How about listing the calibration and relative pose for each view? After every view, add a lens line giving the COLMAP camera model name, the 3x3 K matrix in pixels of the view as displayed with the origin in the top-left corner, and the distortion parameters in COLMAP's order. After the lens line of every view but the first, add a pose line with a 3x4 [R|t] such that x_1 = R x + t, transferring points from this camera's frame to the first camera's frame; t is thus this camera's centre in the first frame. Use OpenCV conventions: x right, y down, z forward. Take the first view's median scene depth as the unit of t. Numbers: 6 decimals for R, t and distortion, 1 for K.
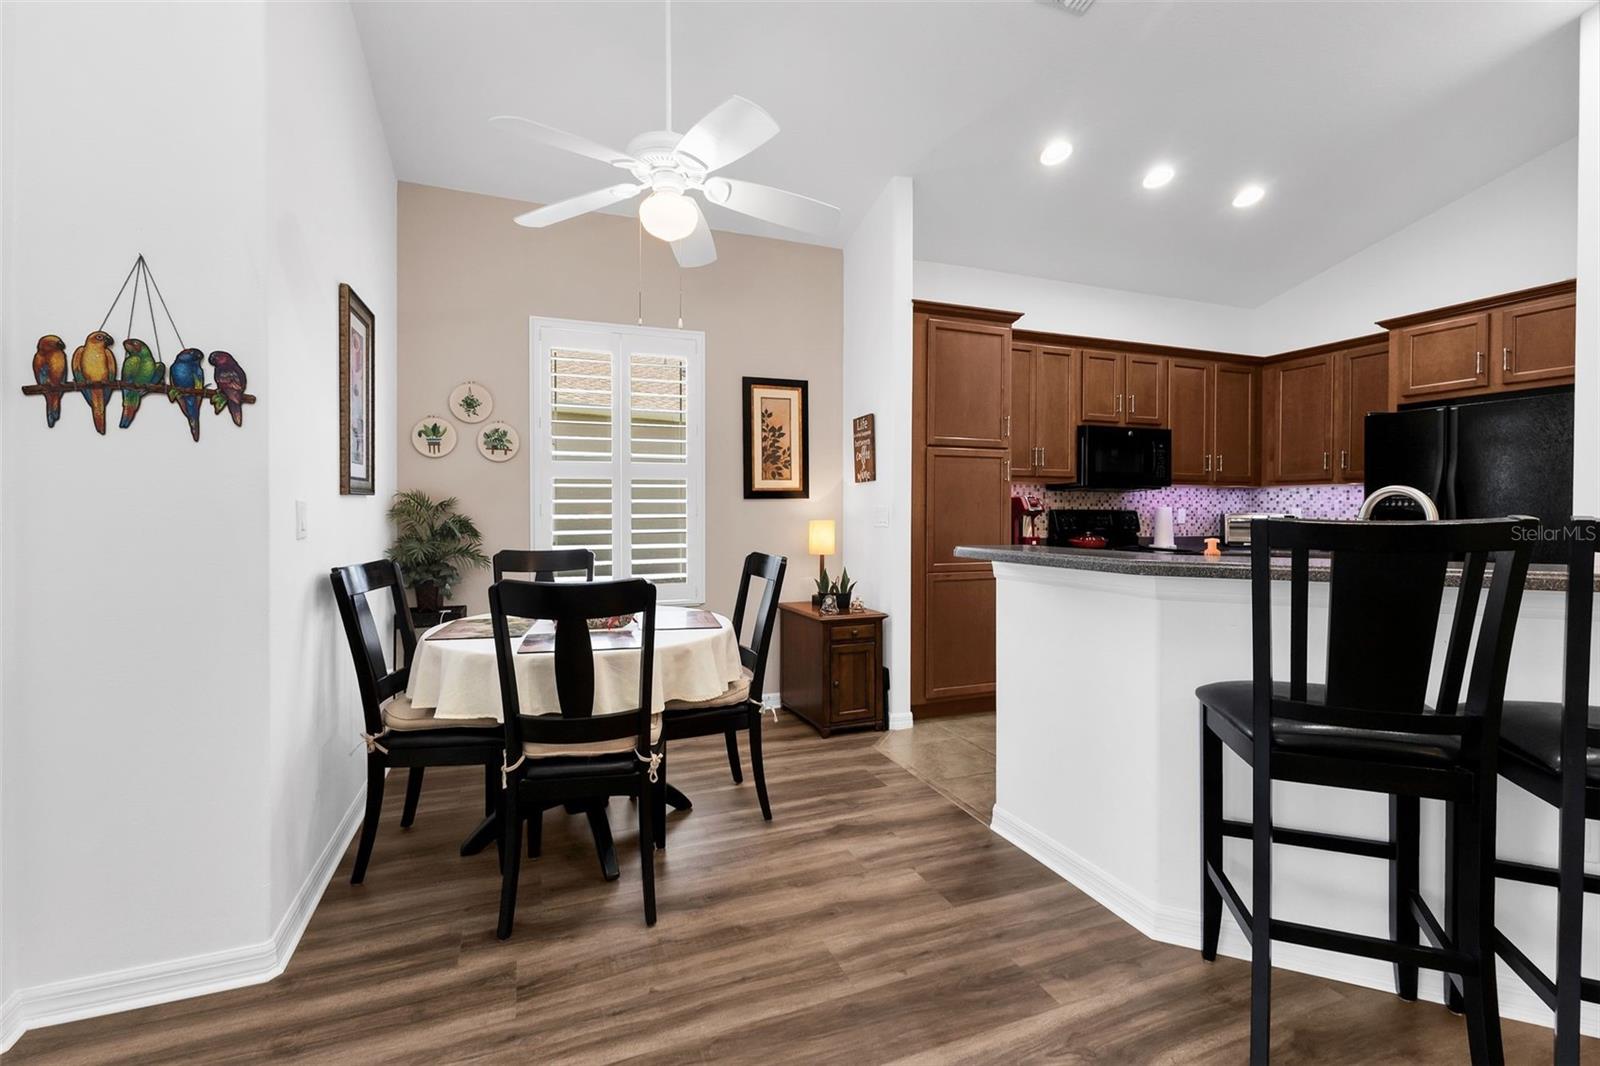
lens RADIAL K [[694.3, 0, 799.9], [0, 694.3, 519.9], [0, 0, 1]] dist [0.004930, -0.001546]
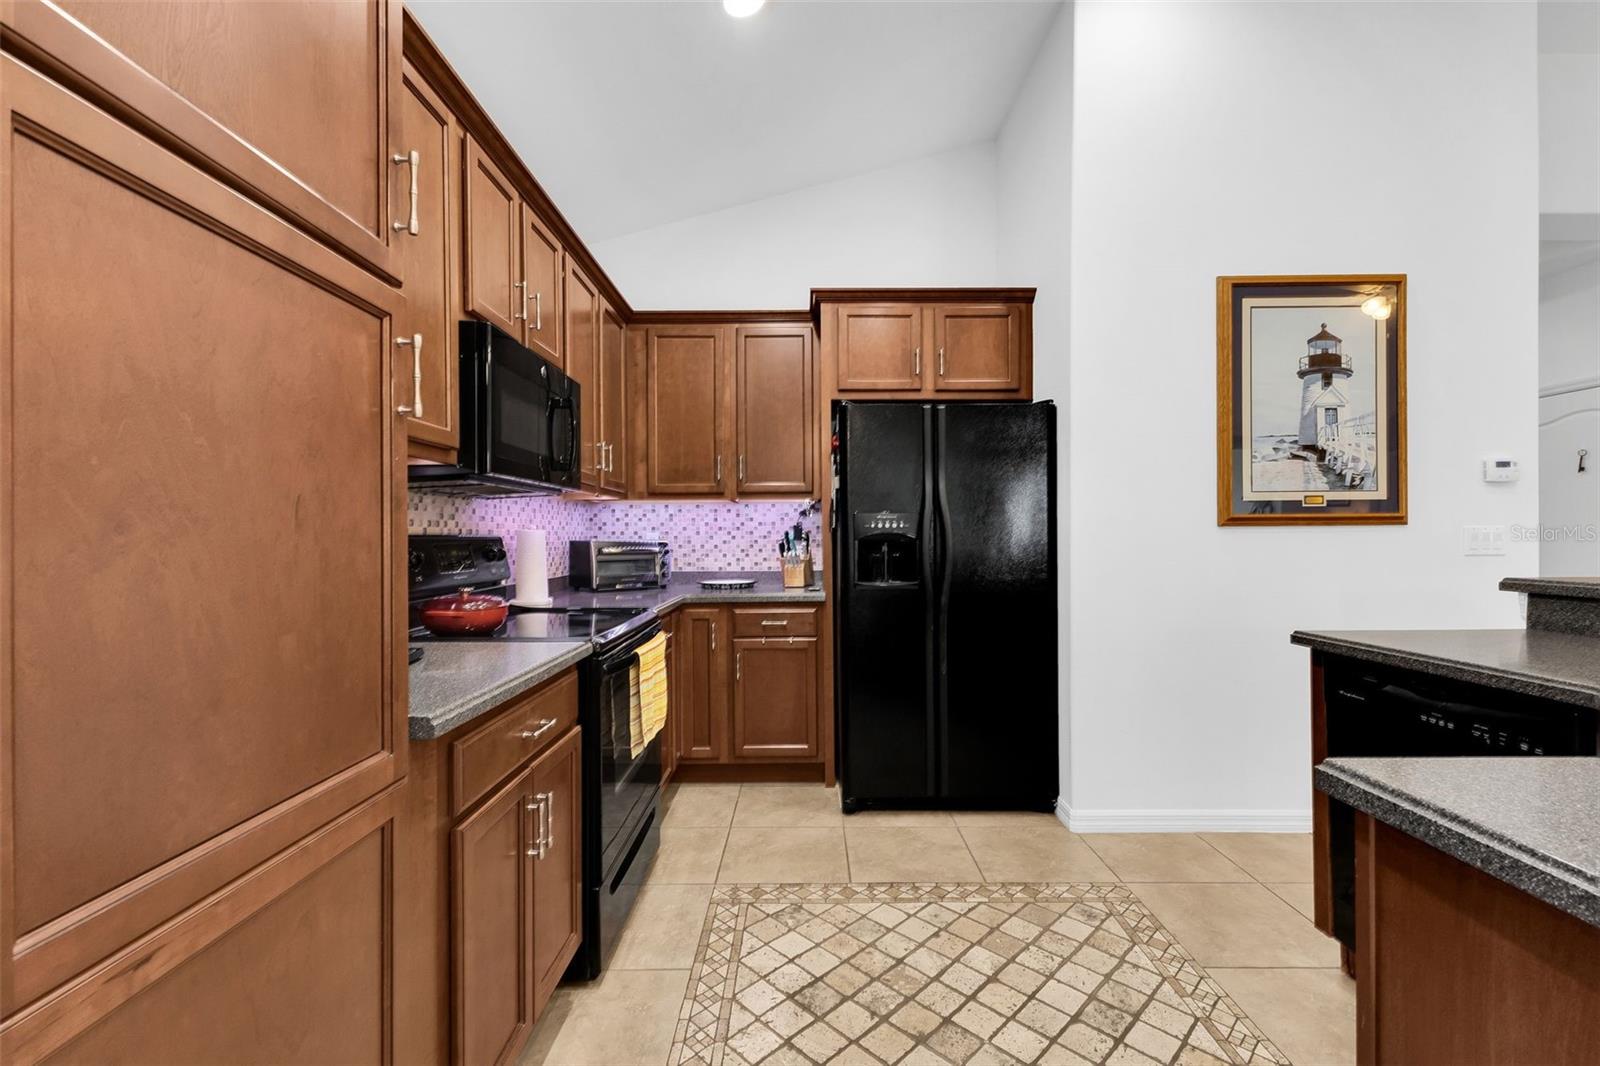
lens RADIAL K [[694.3, 0, 783.5], [0, 694.3, 527.3], [0, 0, 1]] dist [0.004930, -0.001546]
pose [[0.365507, 0.008671, 0.930768, 0.110256], [0.018523, 0.999691, -0.016587, -0.009378], [-0.930624, 0.023303, 0.365233, 0.791312]]
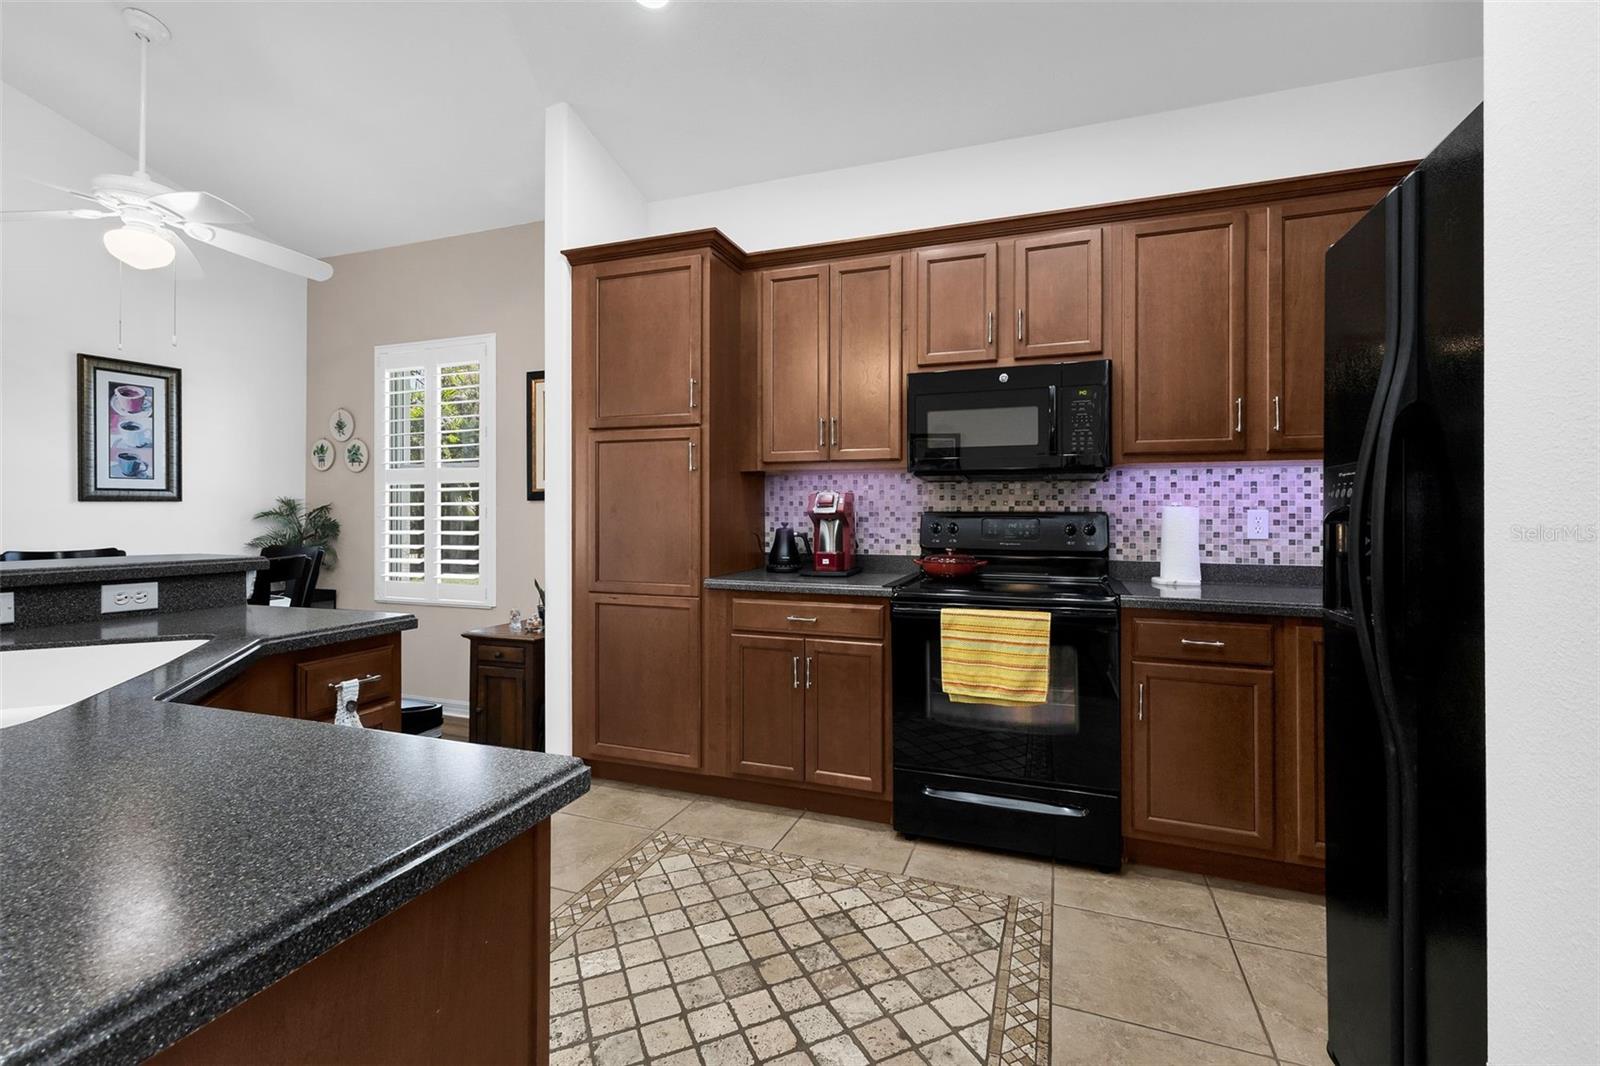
lens RADIAL K [[694.3, 0, 806.7], [0, 694.3, 511.9], [0, 0, 1]] dist [0.004930, -0.001546]
pose [[0.757256, -0.004050, -0.653106, 0.848377], [-0.011806, 0.999732, -0.019889, -0.000344], [0.653012, 0.022772, 0.757005, 0.542554]]
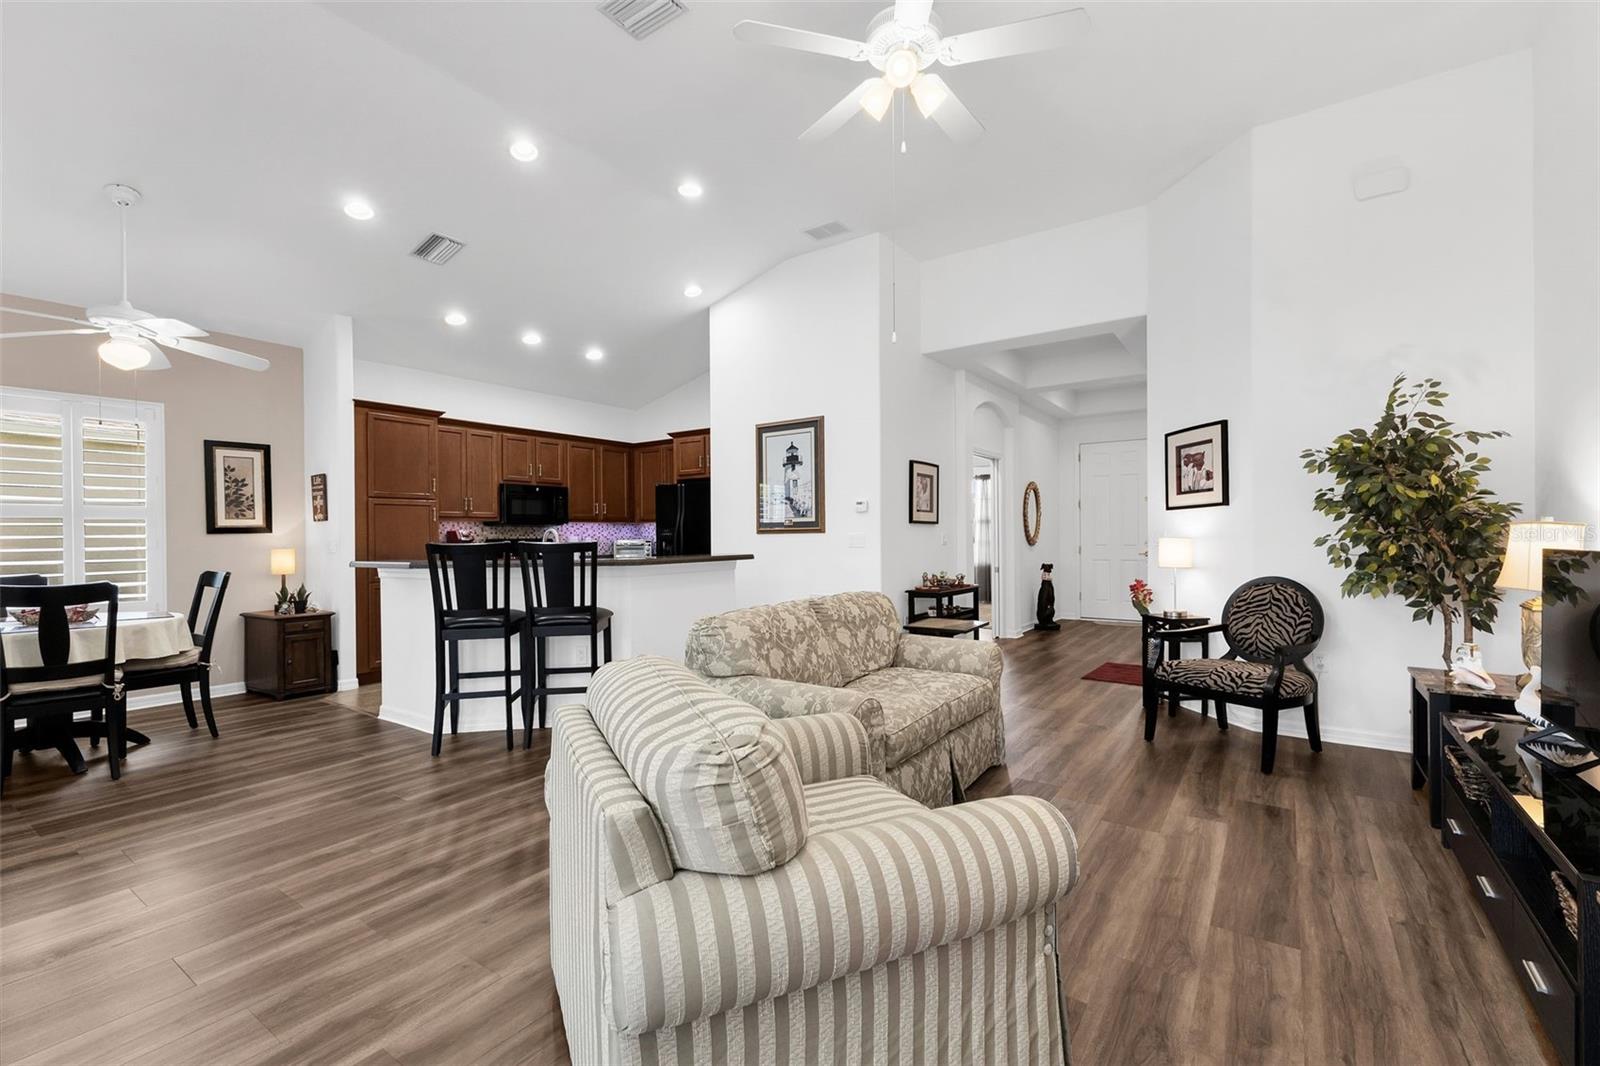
lens RADIAL K [[694.3, 0, 811.3], [0, 694.3, 537.5], [0, 0, 1]] dist [0.004930, -0.001546]
pose [[0.830107, -0.011841, 0.557479, 0.135380], [0.019407, 0.999782, -0.007662, 0.008545], [-0.557267, 0.017179, 0.830156, -0.731258]]
